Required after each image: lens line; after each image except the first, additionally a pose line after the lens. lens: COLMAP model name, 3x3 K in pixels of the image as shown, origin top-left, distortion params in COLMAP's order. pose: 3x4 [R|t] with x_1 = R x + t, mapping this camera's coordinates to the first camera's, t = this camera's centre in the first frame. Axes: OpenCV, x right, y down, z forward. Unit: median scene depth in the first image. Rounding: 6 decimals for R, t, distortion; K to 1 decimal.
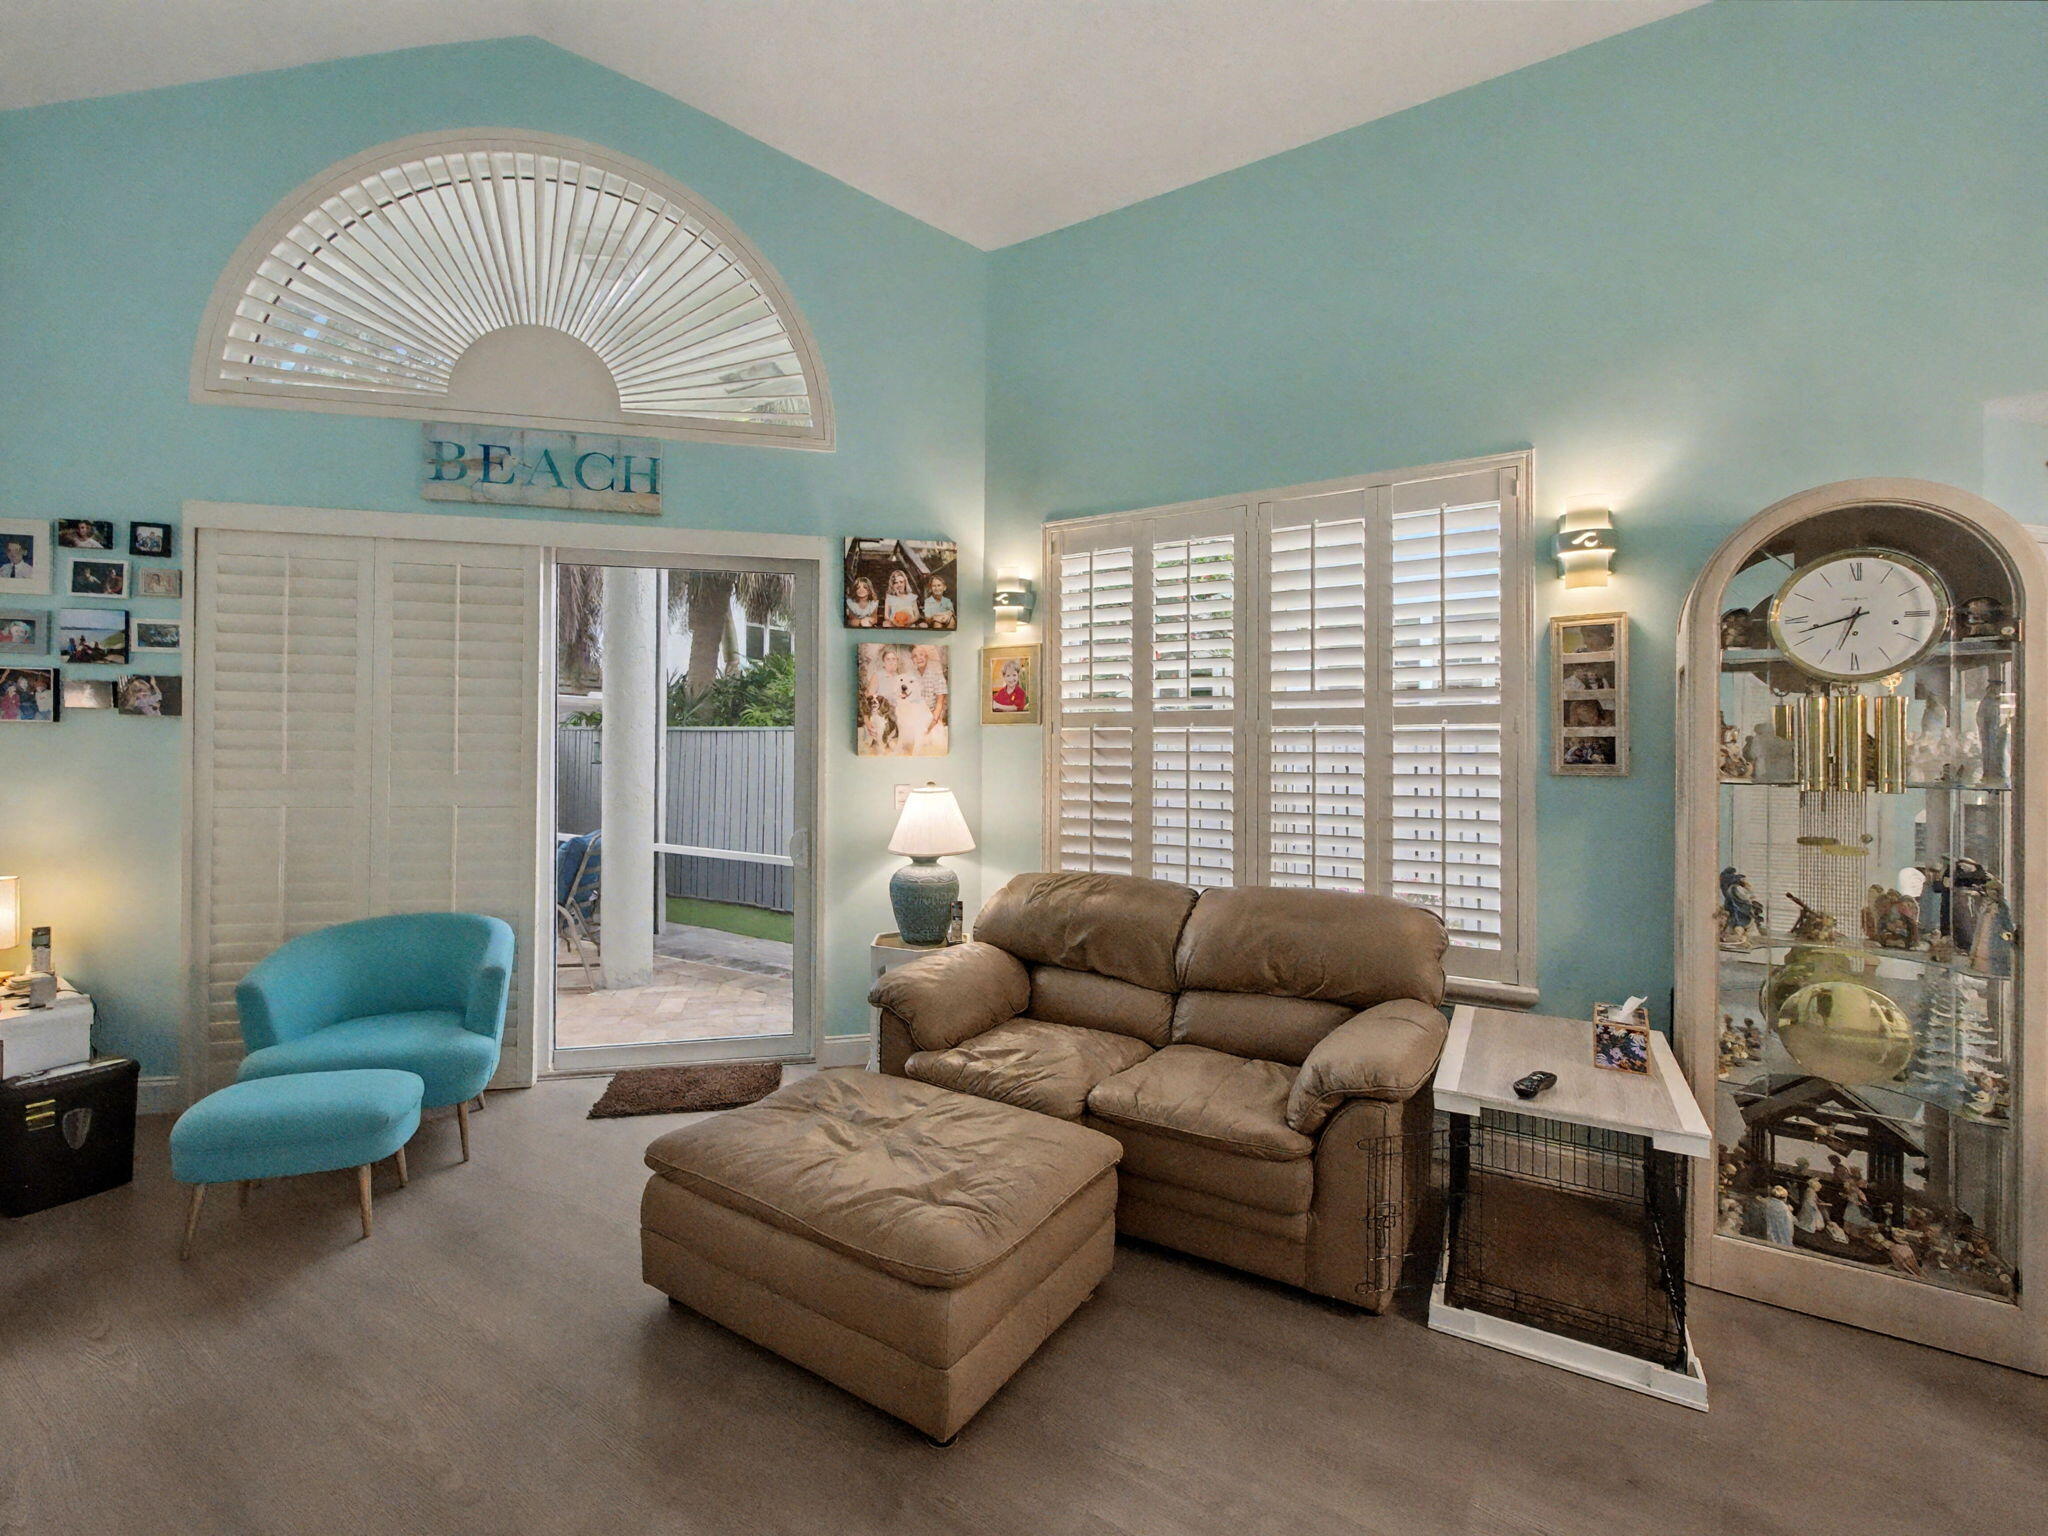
lens RADIAL K [[877.0, 0, 1028.0], [0, 877.0, 743.8], [0, 0, 1]] dist [-0.004341, 0.000226]
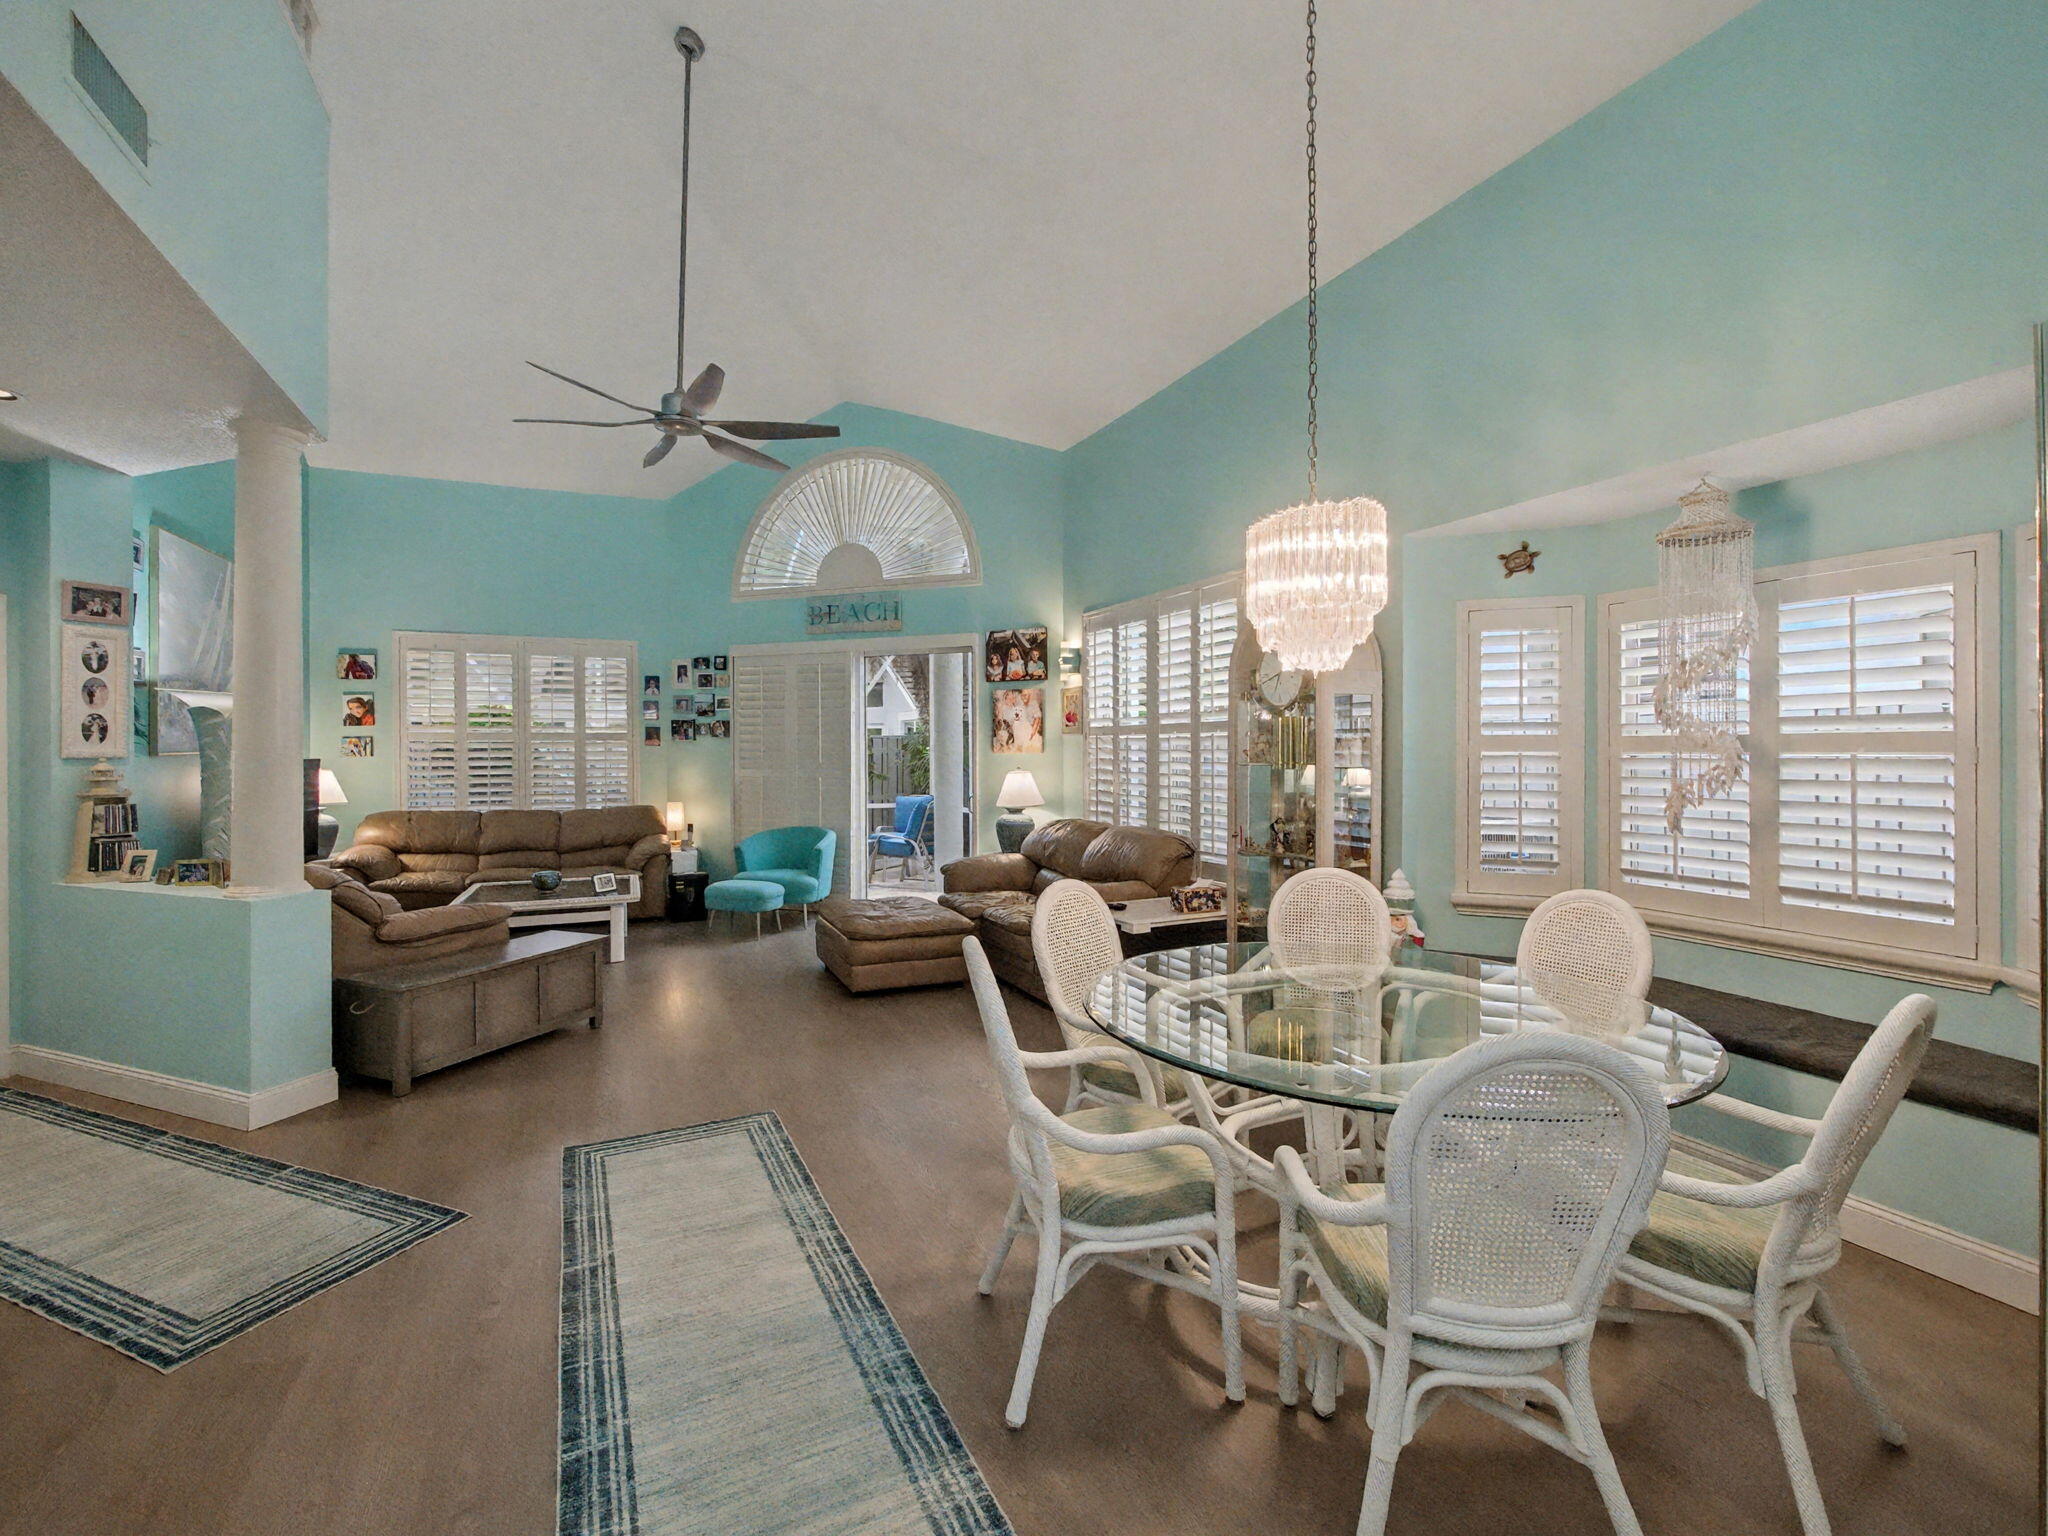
lens RADIAL K [[886.0, 0, 1002.7], [0, 886.0, 748.9], [0, 0, 1]] dist [-0.002121, 0.000201]
pose [[0.834005, -0.007723, -0.551702, 0.861657], [0.010072, 0.999949, 0.001228, 0.002752], [0.551665, -0.006581, 0.834040, -0.523418]]
